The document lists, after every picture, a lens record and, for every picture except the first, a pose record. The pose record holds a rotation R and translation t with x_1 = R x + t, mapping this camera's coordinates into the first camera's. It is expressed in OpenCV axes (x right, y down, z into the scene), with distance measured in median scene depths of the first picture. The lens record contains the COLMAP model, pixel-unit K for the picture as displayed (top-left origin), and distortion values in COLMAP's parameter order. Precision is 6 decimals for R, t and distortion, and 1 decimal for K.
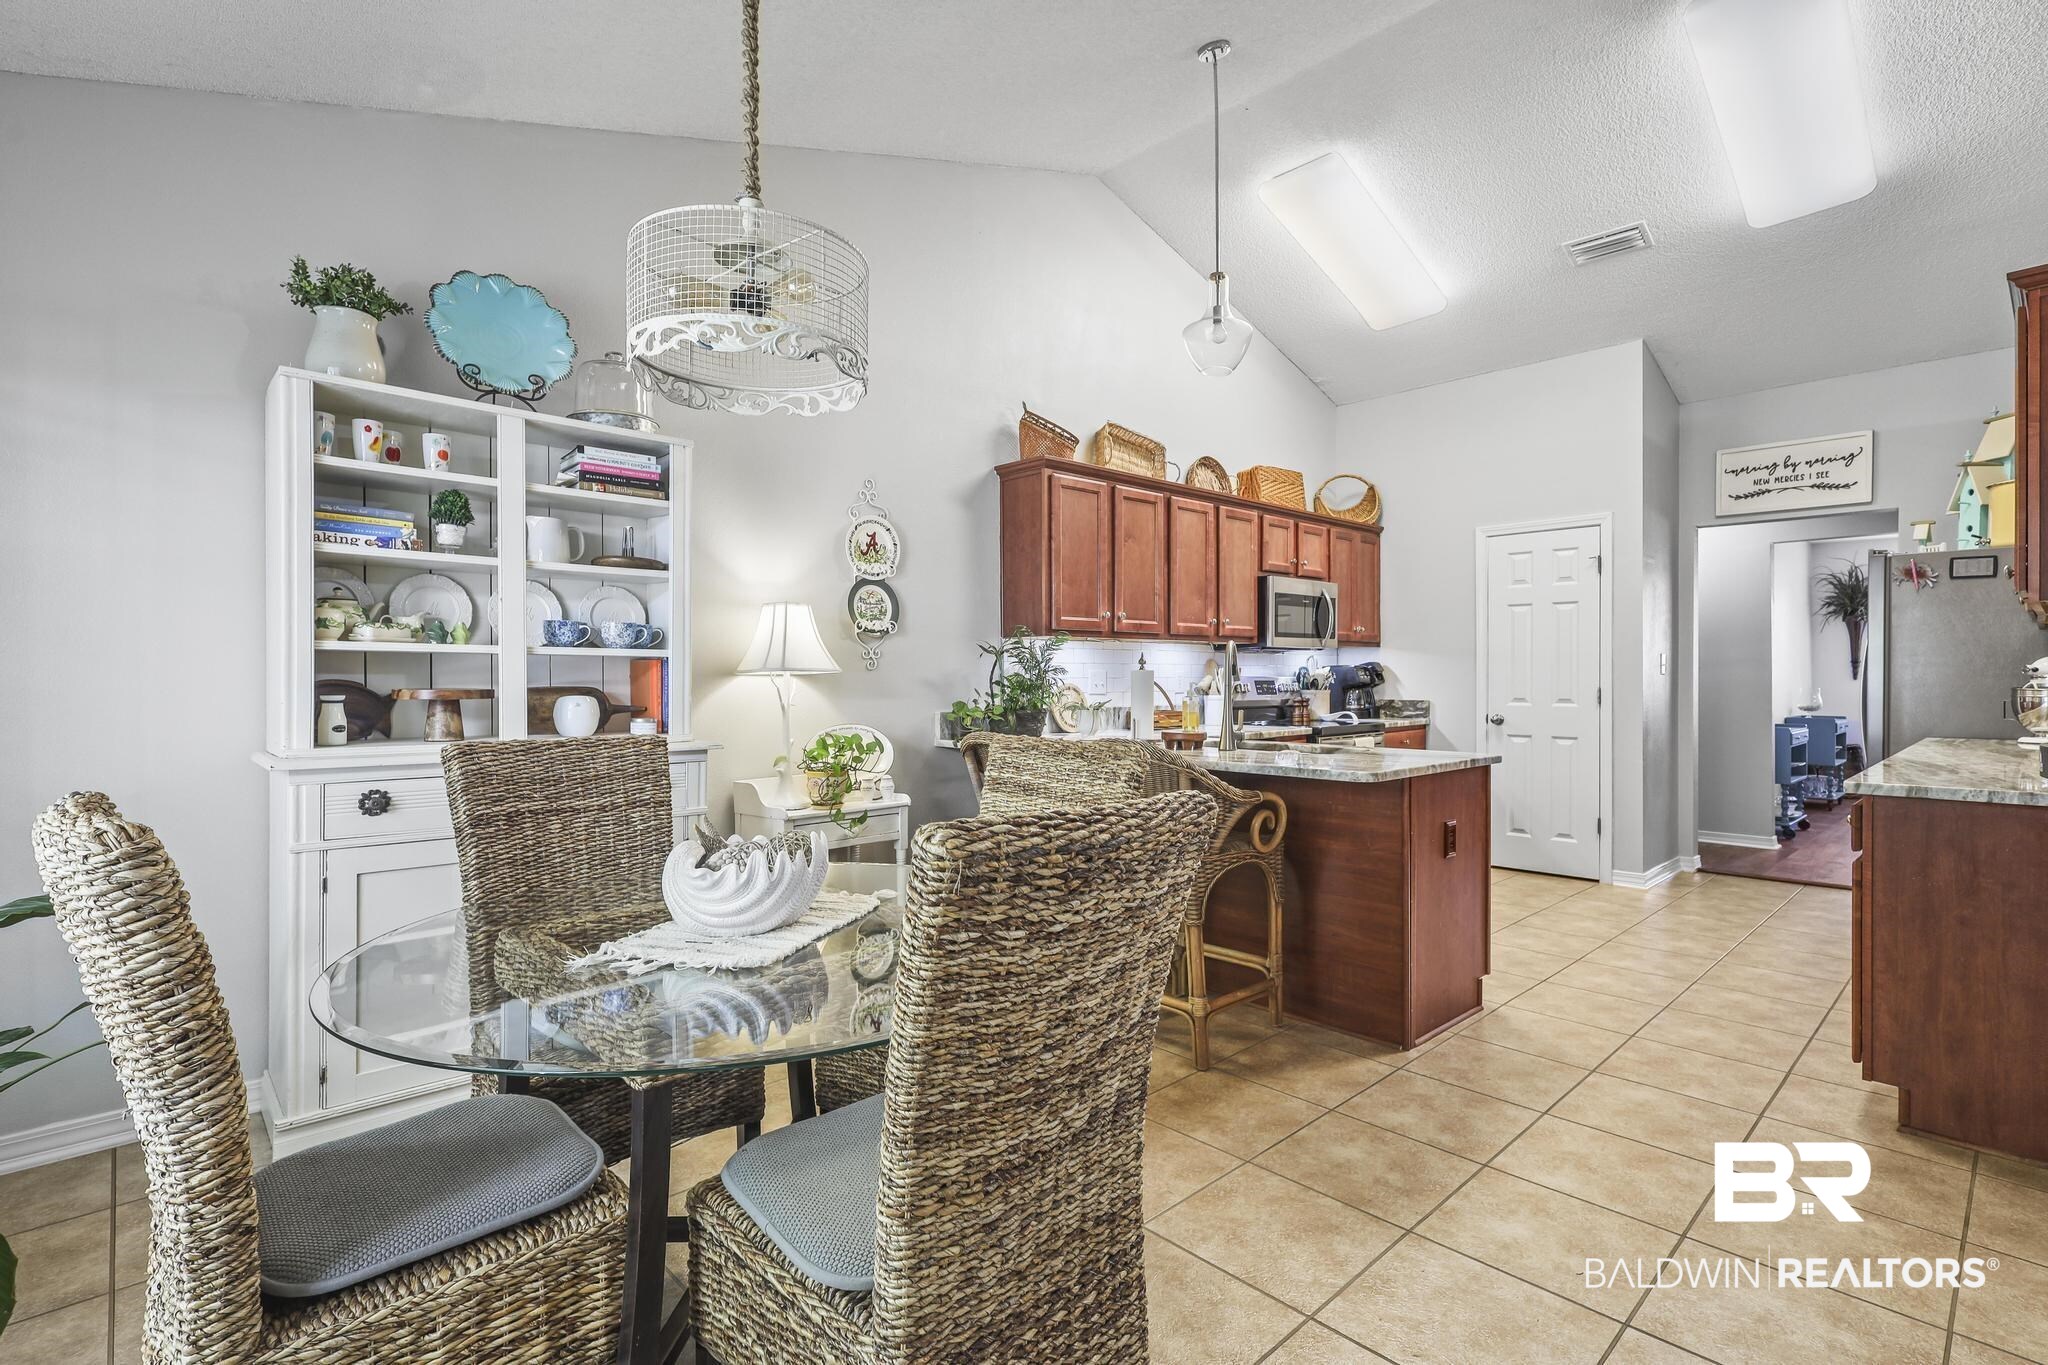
lens RADIAL K [[965.0, 0, 1024.0], [0, 965.0, 682.5], [0, 0, 1]] dist [0.000960, 0.001035]
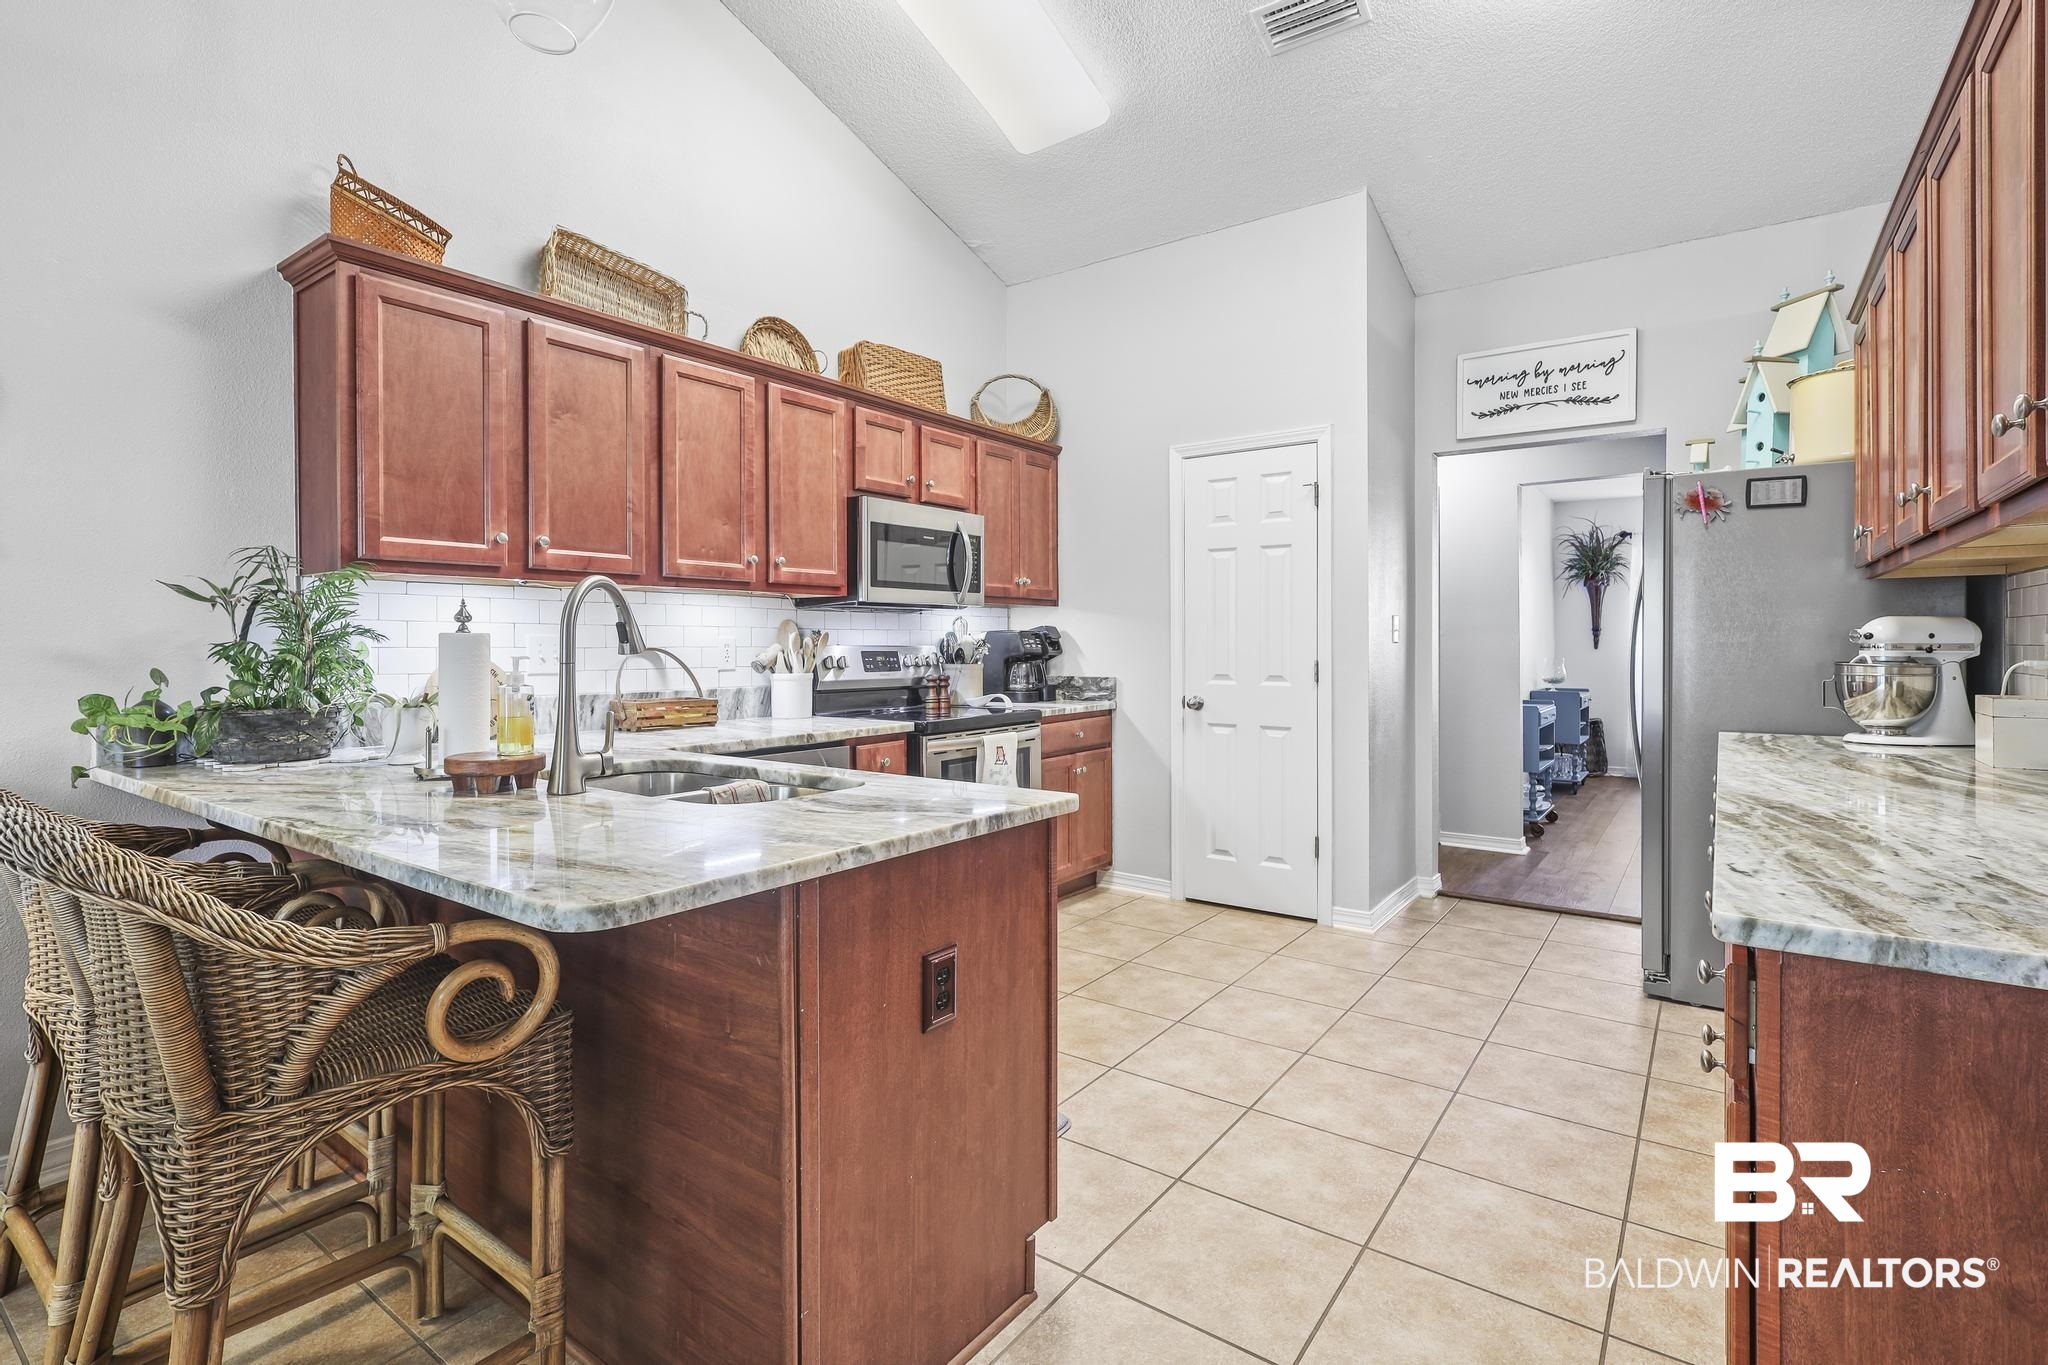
lens RADIAL K [[967.0, 0, 1018.3], [0, 967.0, 648.2], [0, 0, 1]] dist [0.001869, 0.000775]
pose [[0.982548, -0.000481, 0.186010, 0.226777], [0.001071, 0.999995, -0.003067, -0.002054], [-0.186008, 0.003213, 0.982543, 0.303986]]
